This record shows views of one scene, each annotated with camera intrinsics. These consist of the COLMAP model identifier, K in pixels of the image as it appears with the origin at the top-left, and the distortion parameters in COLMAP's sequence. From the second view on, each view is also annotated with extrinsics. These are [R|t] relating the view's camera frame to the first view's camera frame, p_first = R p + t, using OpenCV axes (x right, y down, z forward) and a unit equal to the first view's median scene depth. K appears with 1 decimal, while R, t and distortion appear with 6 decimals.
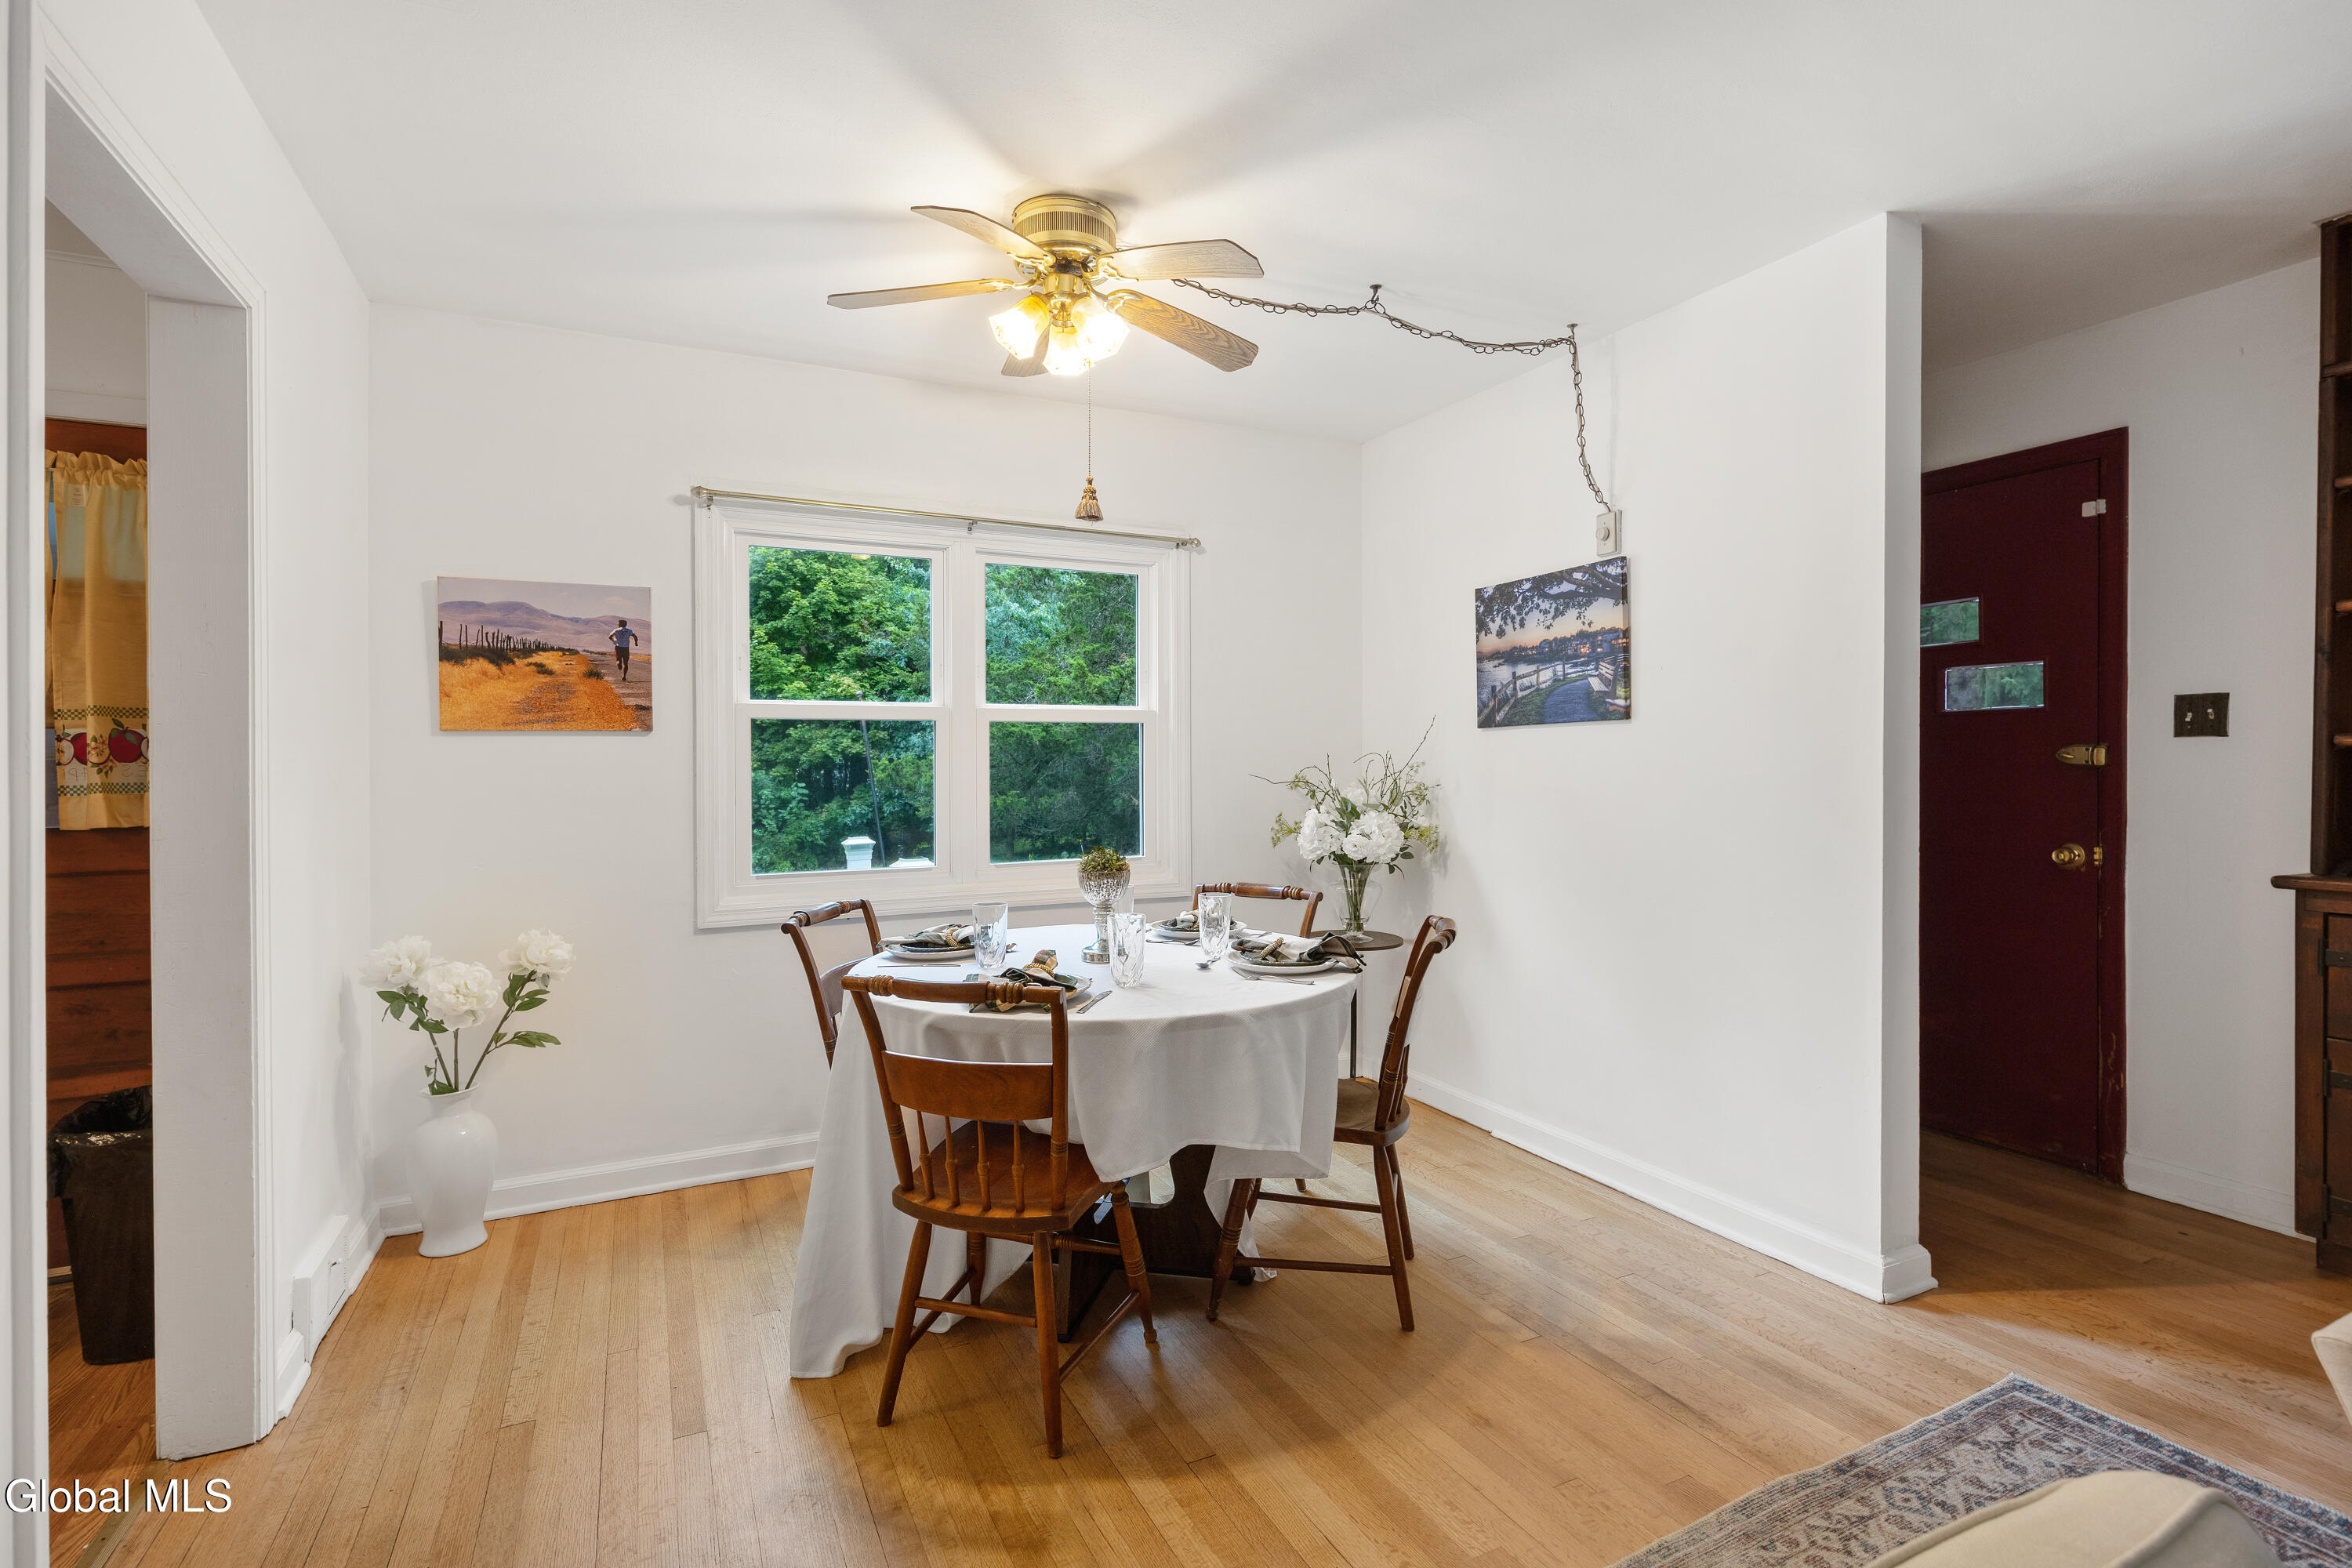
lens RADIAL K [[1102.9, 0, 1171.6], [0, 1102.9, 788.3], [0, 0, 1]] dist [-0.003704, -0.000615]
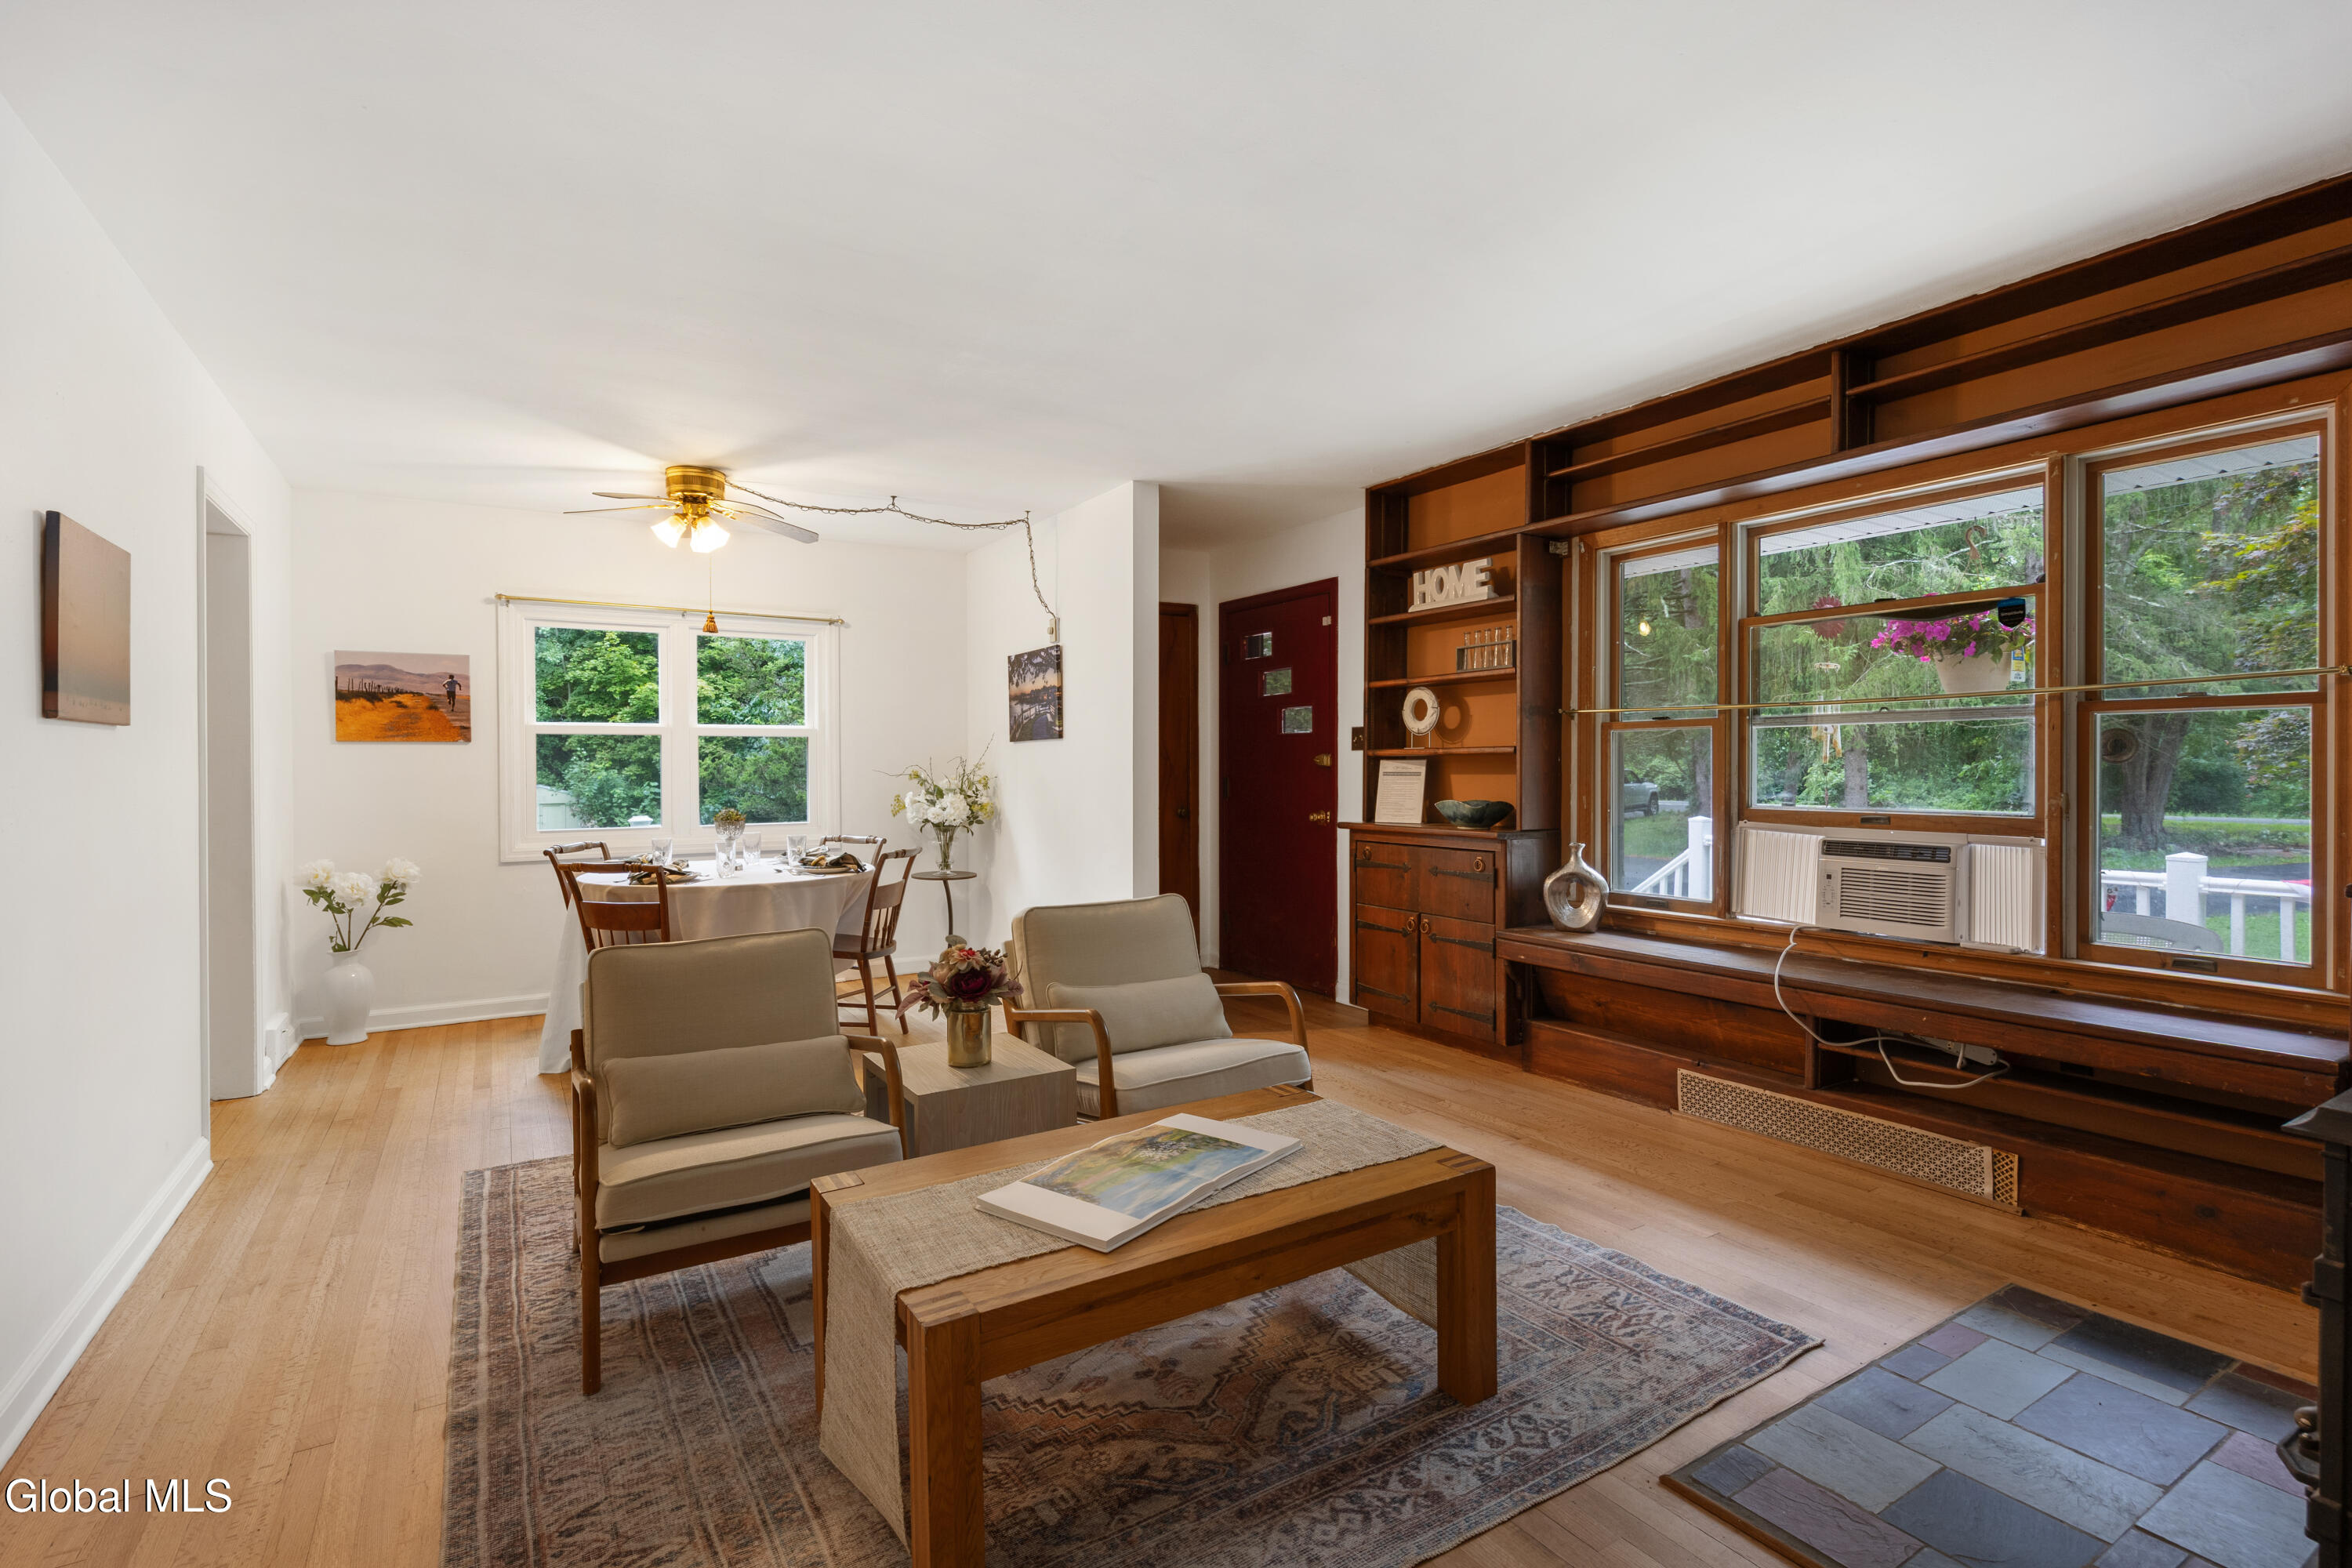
lens RADIAL K [[1113.4, 0, 1168.5], [0, 1113.4, 799.5], [0, 0, 1]] dist [0.000596, -0.000703]
pose [[0.995466, 0.000706, 0.095119, 0.426976], [-0.001530, 0.999962, 0.008589, 0.019283], [-0.095109, -0.008696, 0.995429, -0.791338]]
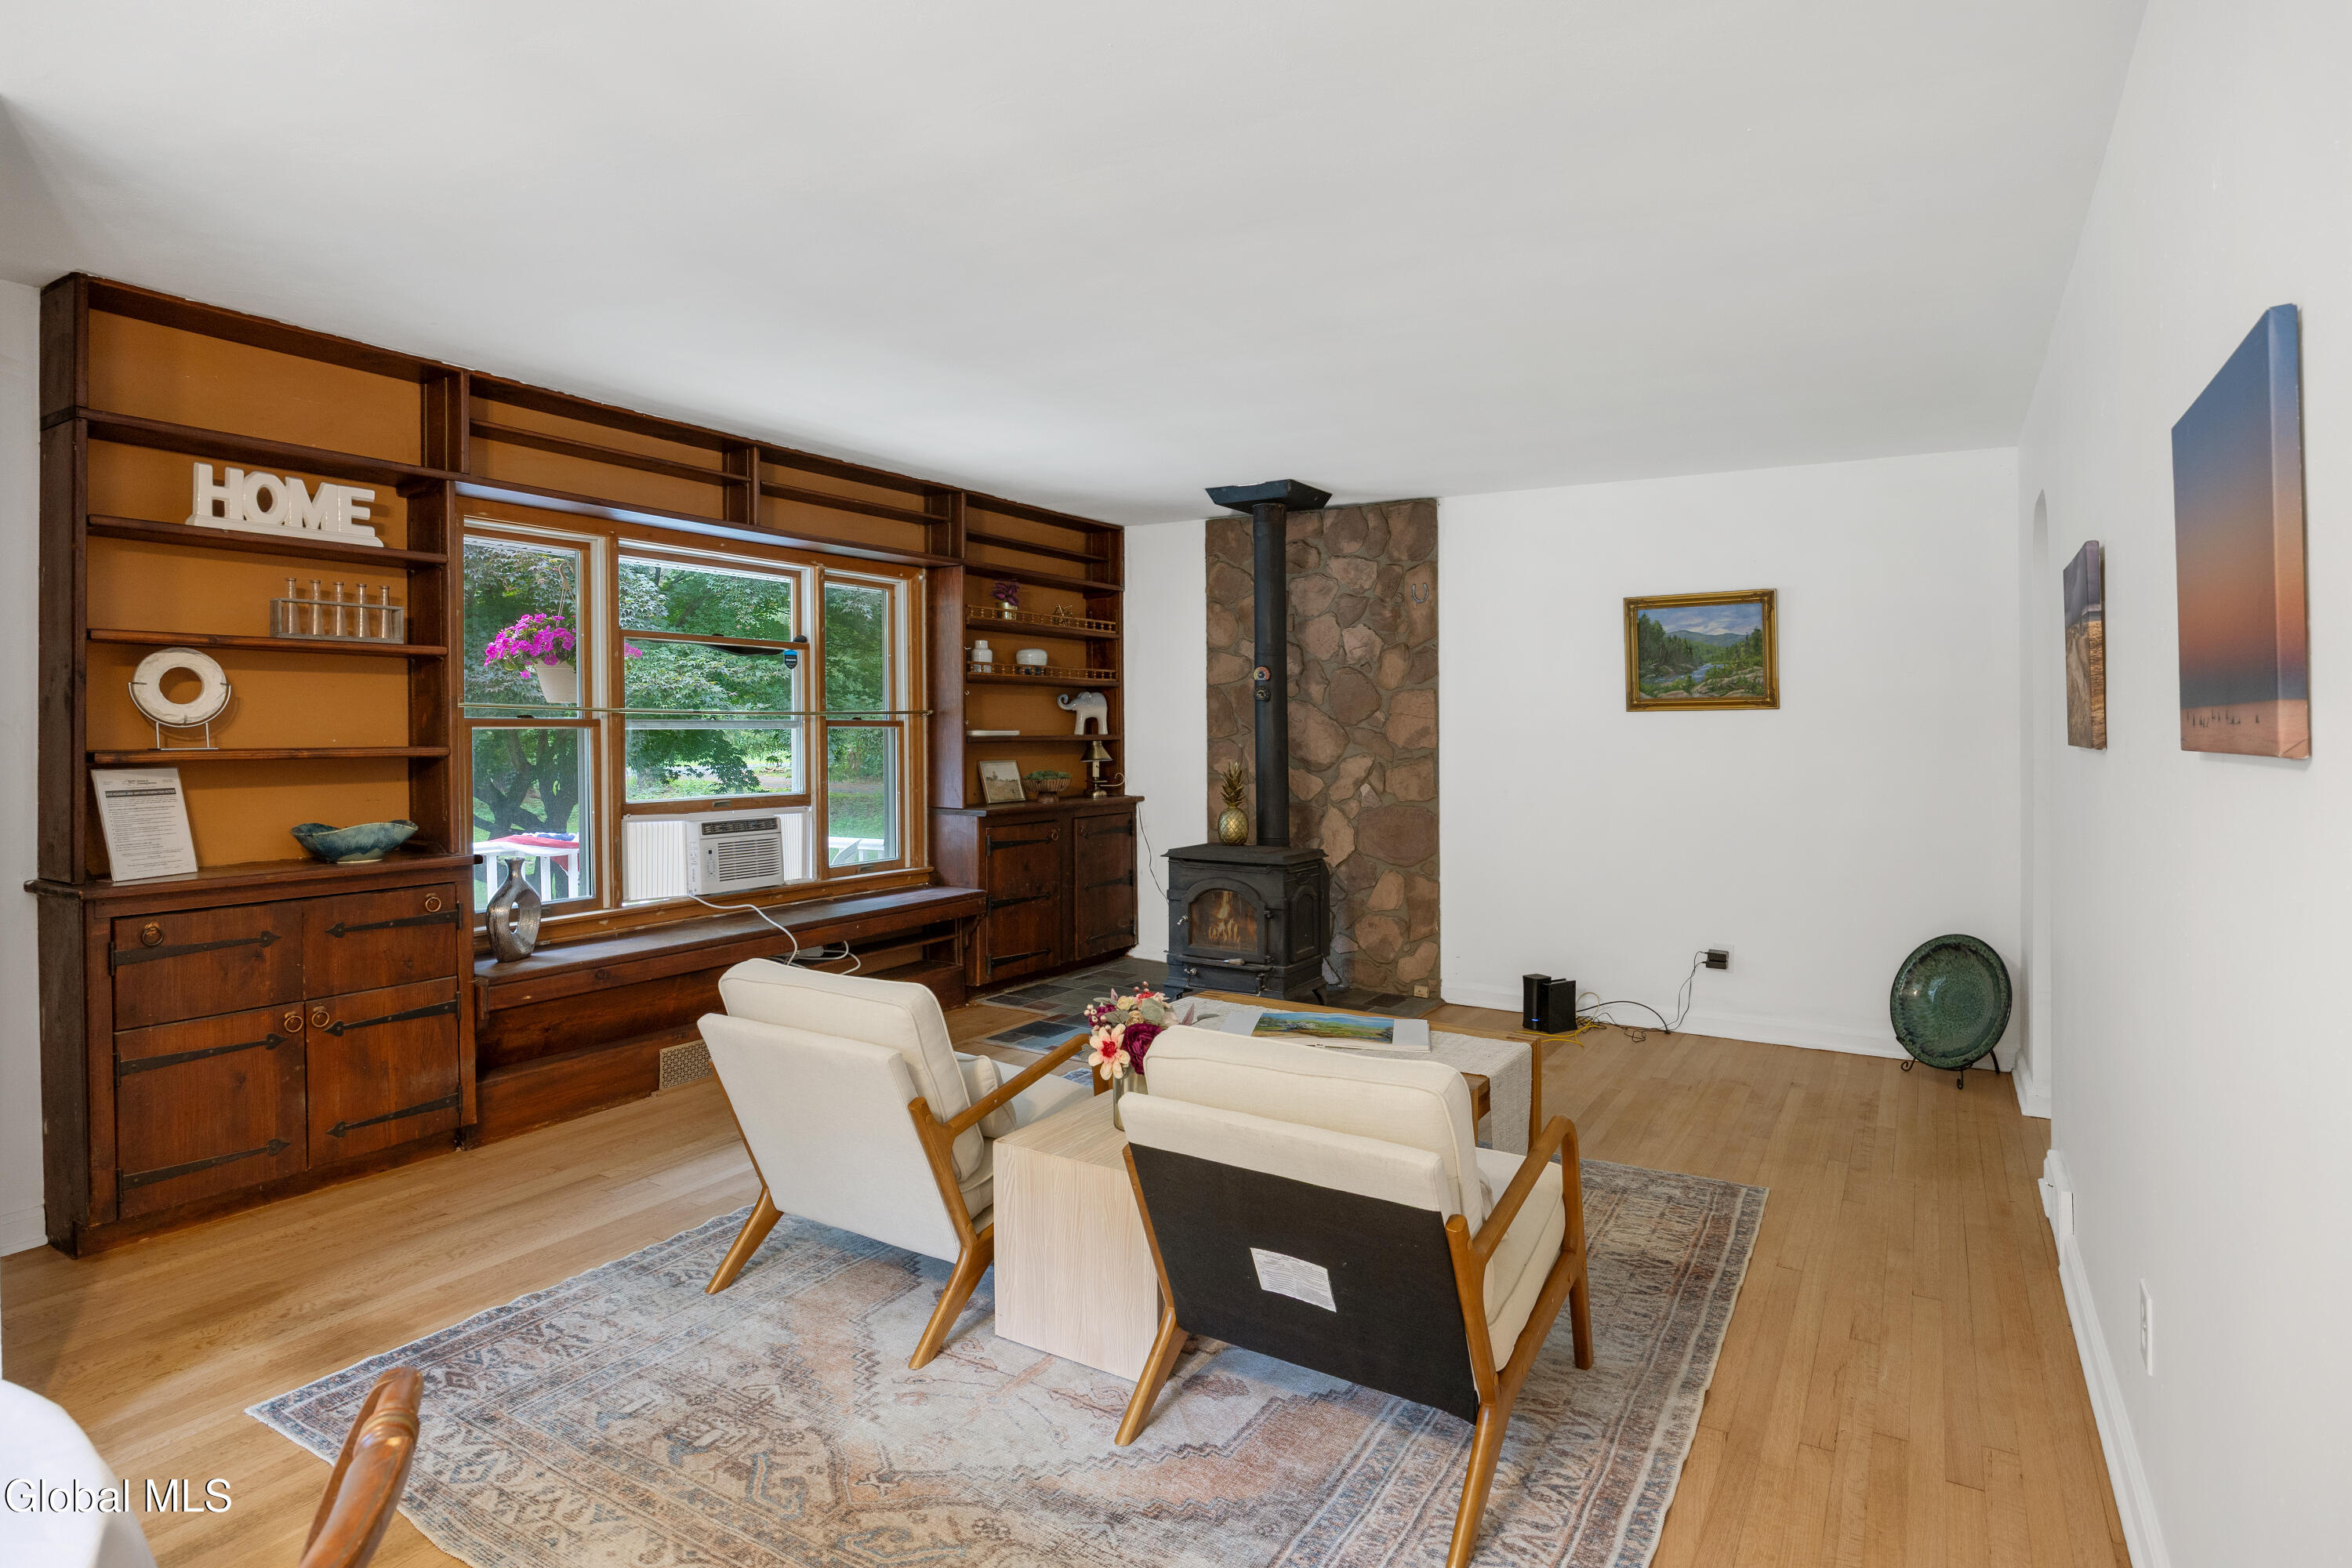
lens RADIAL K [[1223.0, 0, 1161.0], [0, 1223.0, 768.7], [0, 0, 1]] dist [0.003495, 0.000740]
pose [[-0.528817, -0.021895, 0.848453, -0.417384], [0.019904, 0.999072, 0.038187, -0.047721], [-0.848502, 0.037082, -0.527891, 0.612087]]
